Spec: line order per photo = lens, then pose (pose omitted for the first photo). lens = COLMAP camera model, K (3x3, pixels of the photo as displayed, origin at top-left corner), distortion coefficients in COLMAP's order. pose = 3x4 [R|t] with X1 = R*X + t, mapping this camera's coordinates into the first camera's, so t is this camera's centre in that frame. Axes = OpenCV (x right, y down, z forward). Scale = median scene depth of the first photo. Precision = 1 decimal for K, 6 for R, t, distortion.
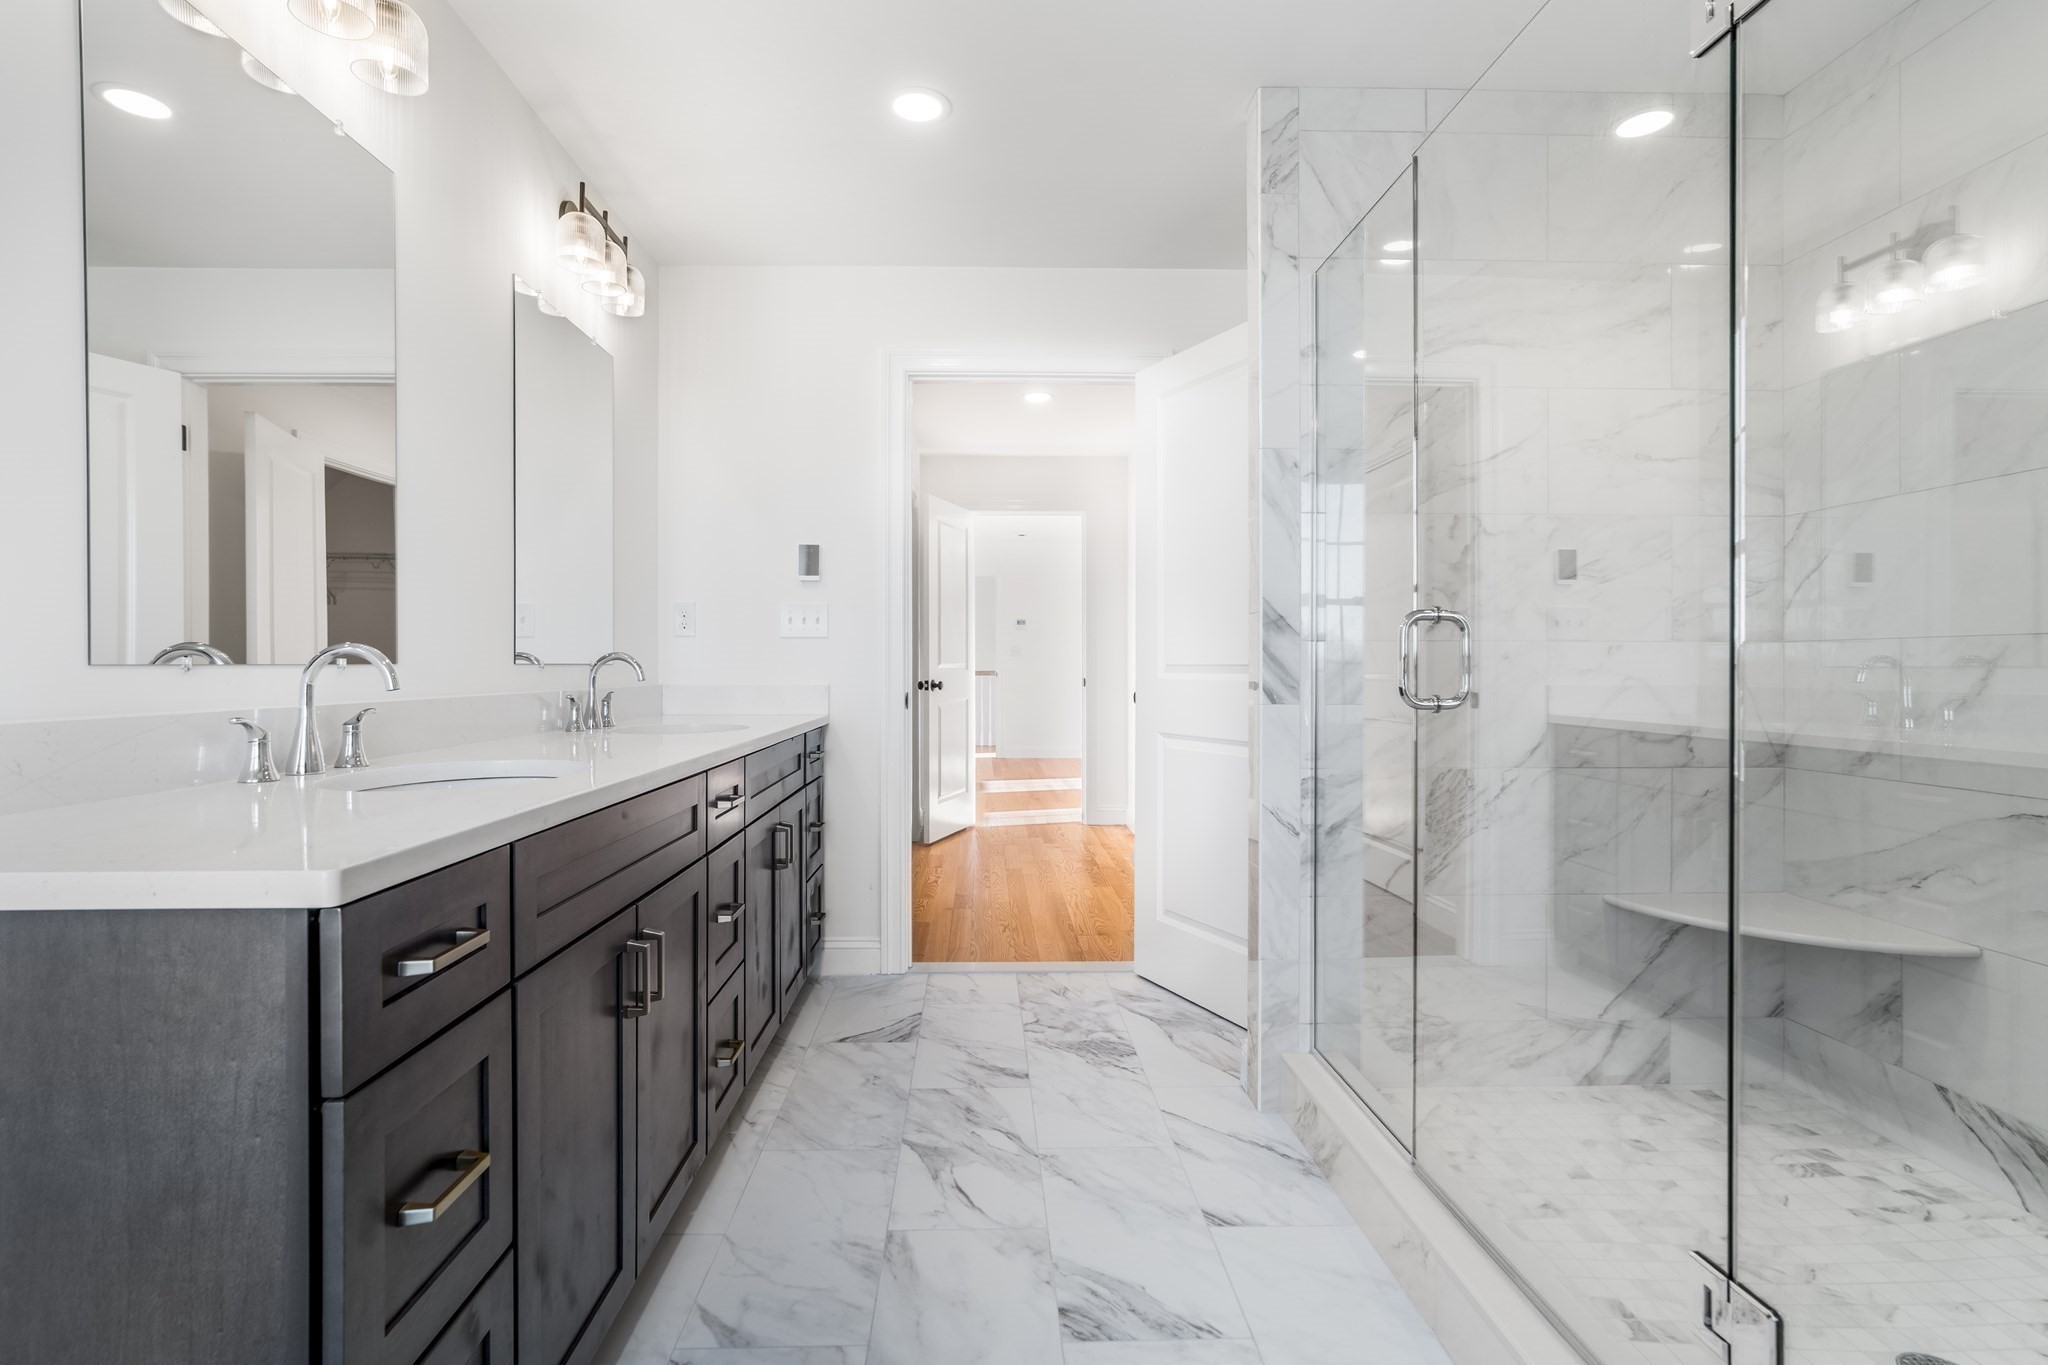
lens RADIAL K [[945.7, 0, 1007.9], [0, 945.7, 670.8], [0, 0, 1]] dist [-0.019273, 0.012954]
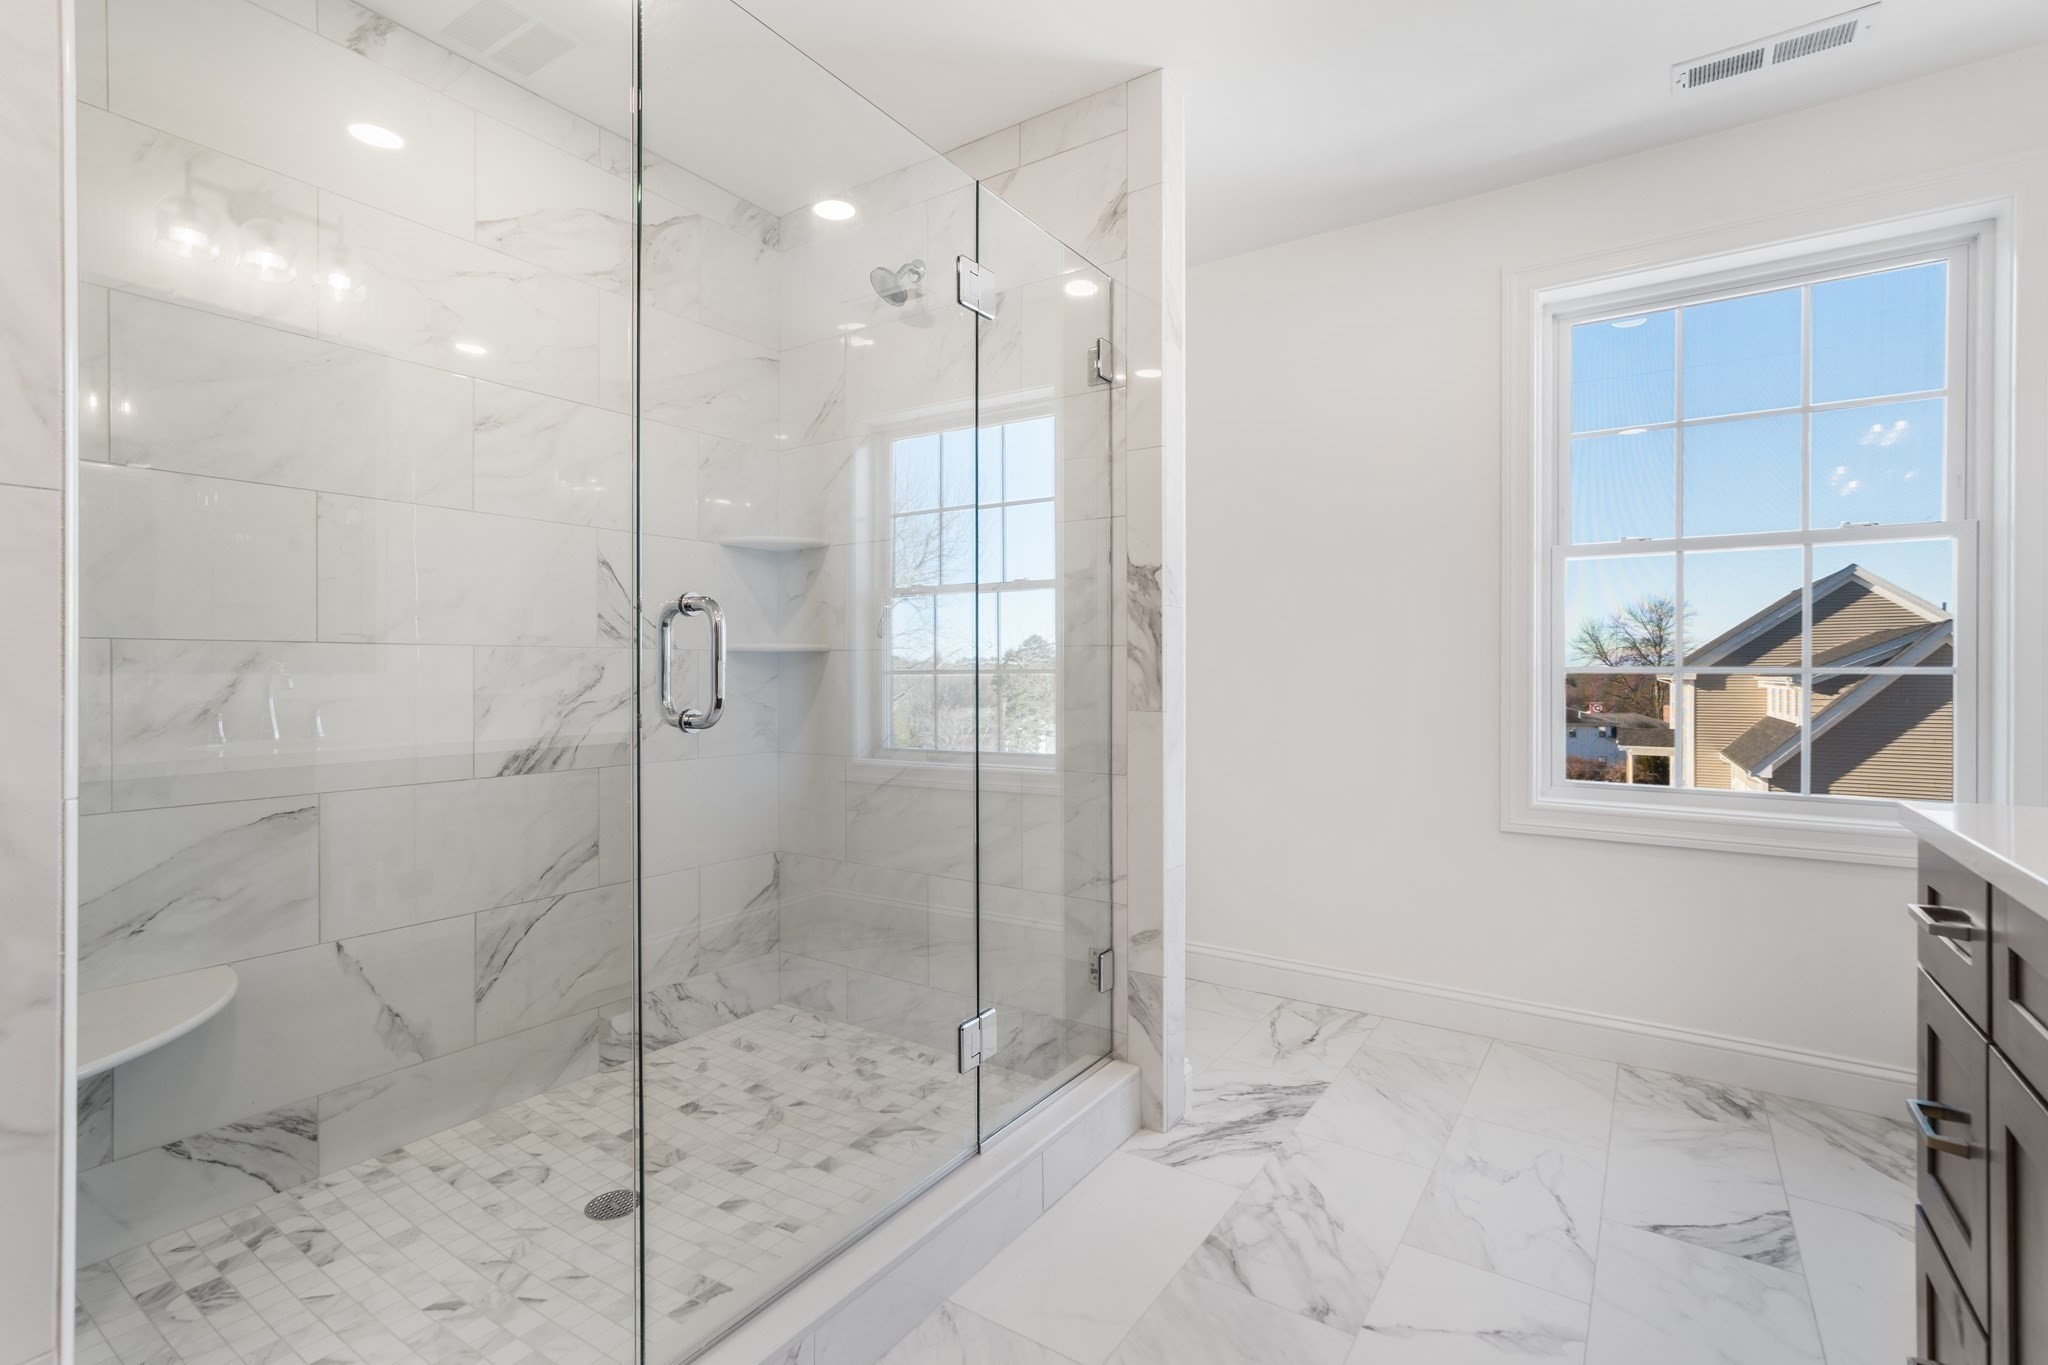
lens RADIAL K [[945.7, 0, 1007.9], [0, 945.7, 670.8], [0, 0, 1]] dist [-0.019273, 0.012954]
pose [[-0.806375, 0.001743, 0.591401, -0.197548], [0.003908, 0.999990, 0.002381, -0.006220], [-0.591391, 0.004231, -0.806374, 1.407054]]
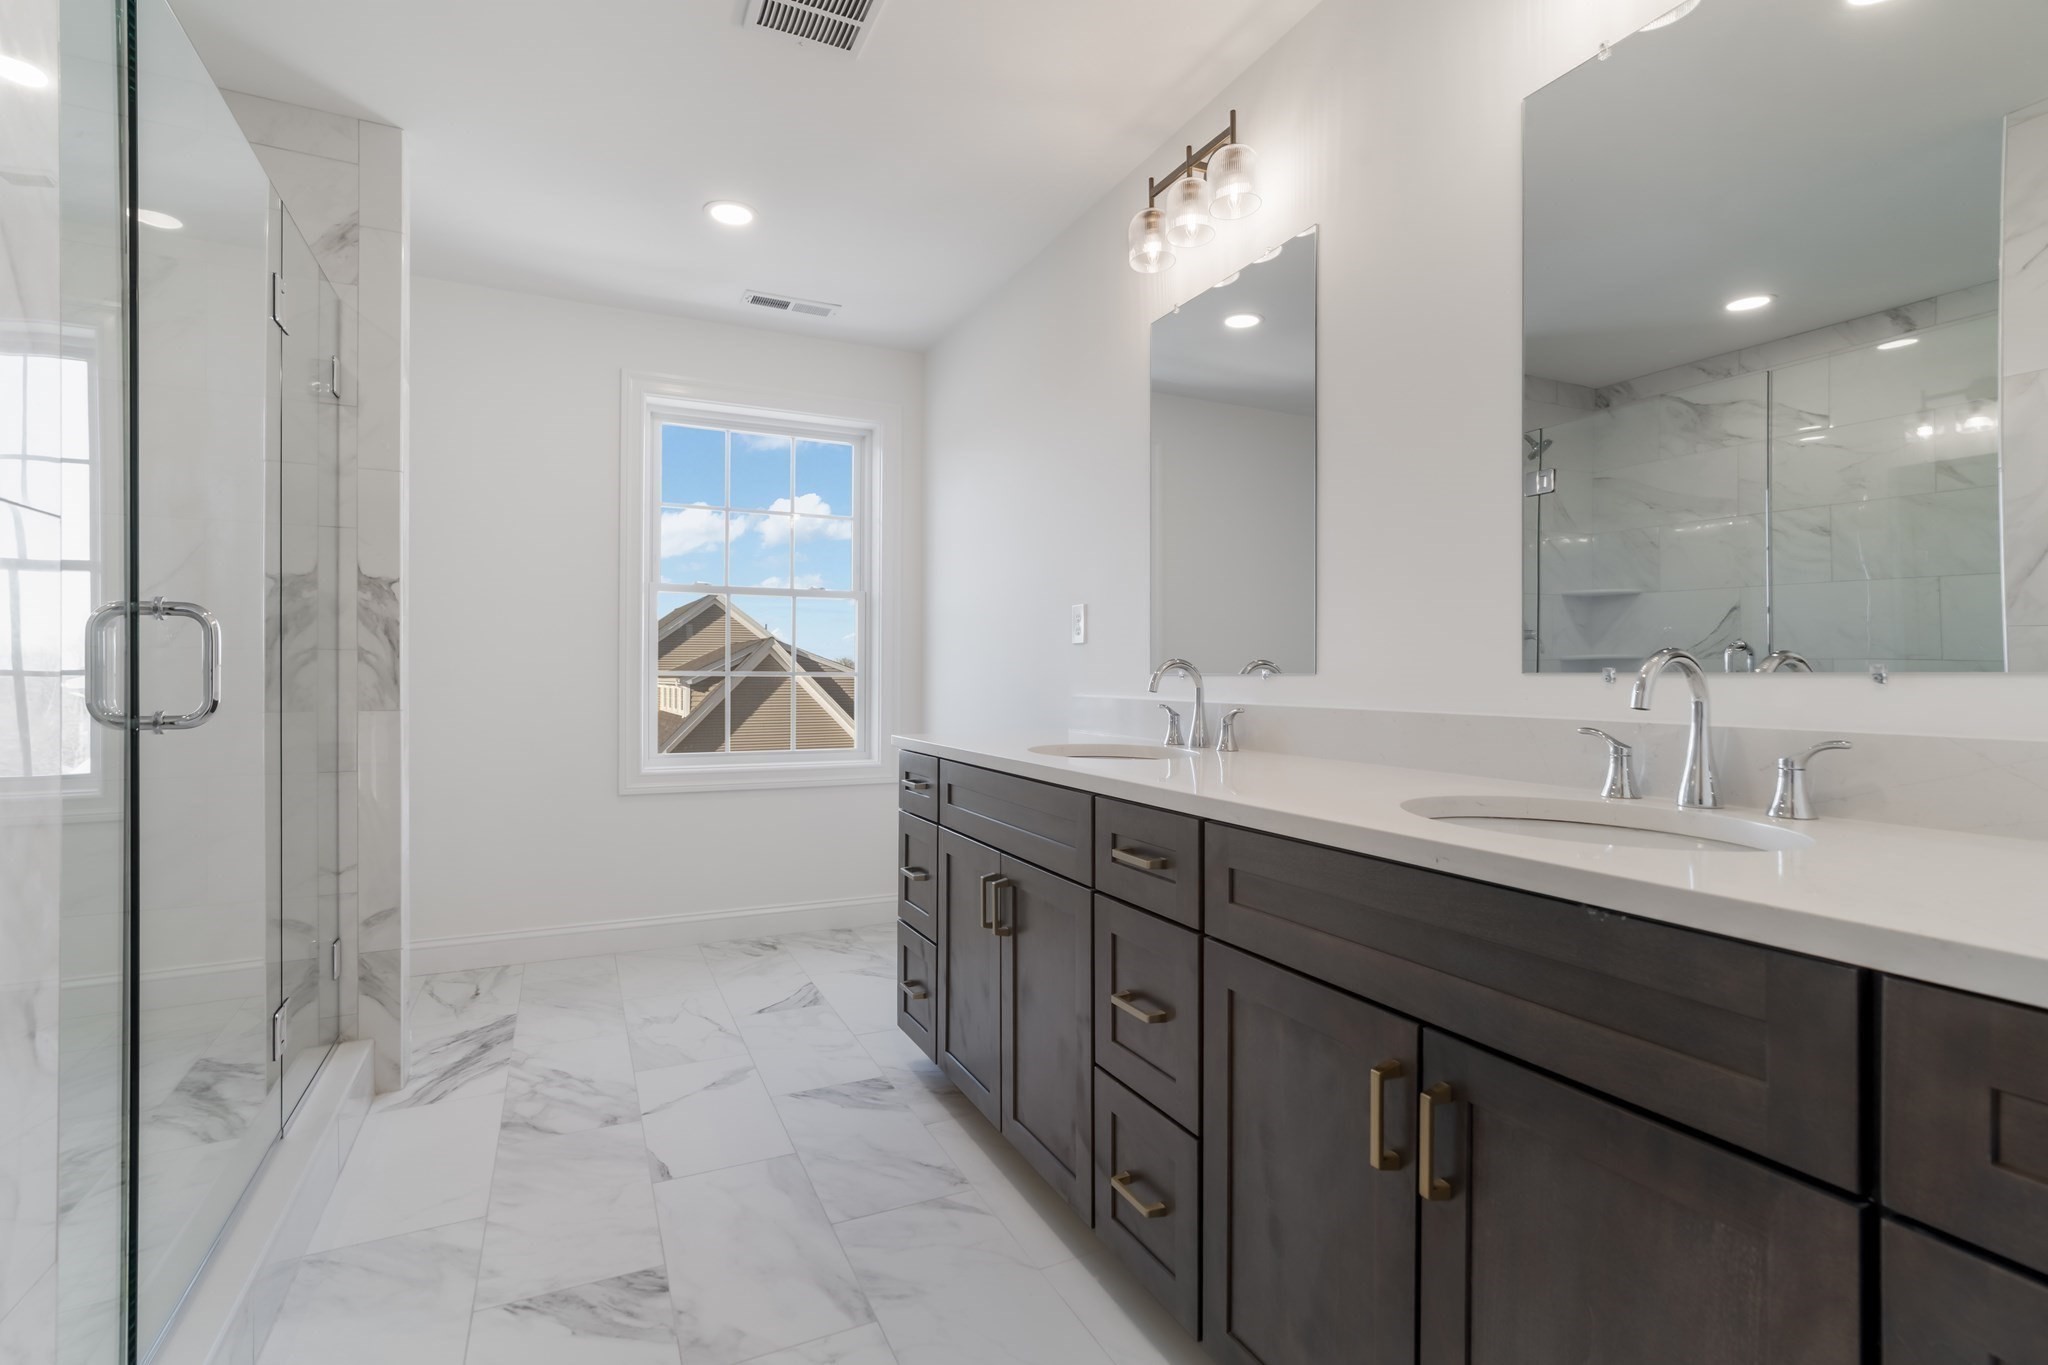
lens RADIAL K [[945.7, 0, 1007.9], [0, 945.7, 670.8], [0, 0, 1]] dist [-0.019273, 0.012954]
pose [[-0.918373, -0.002464, -0.395709, 0.111273], [-0.002958, 0.999995, 0.000636, -0.010110], [0.395705, 0.001755, -0.918376, 1.915704]]
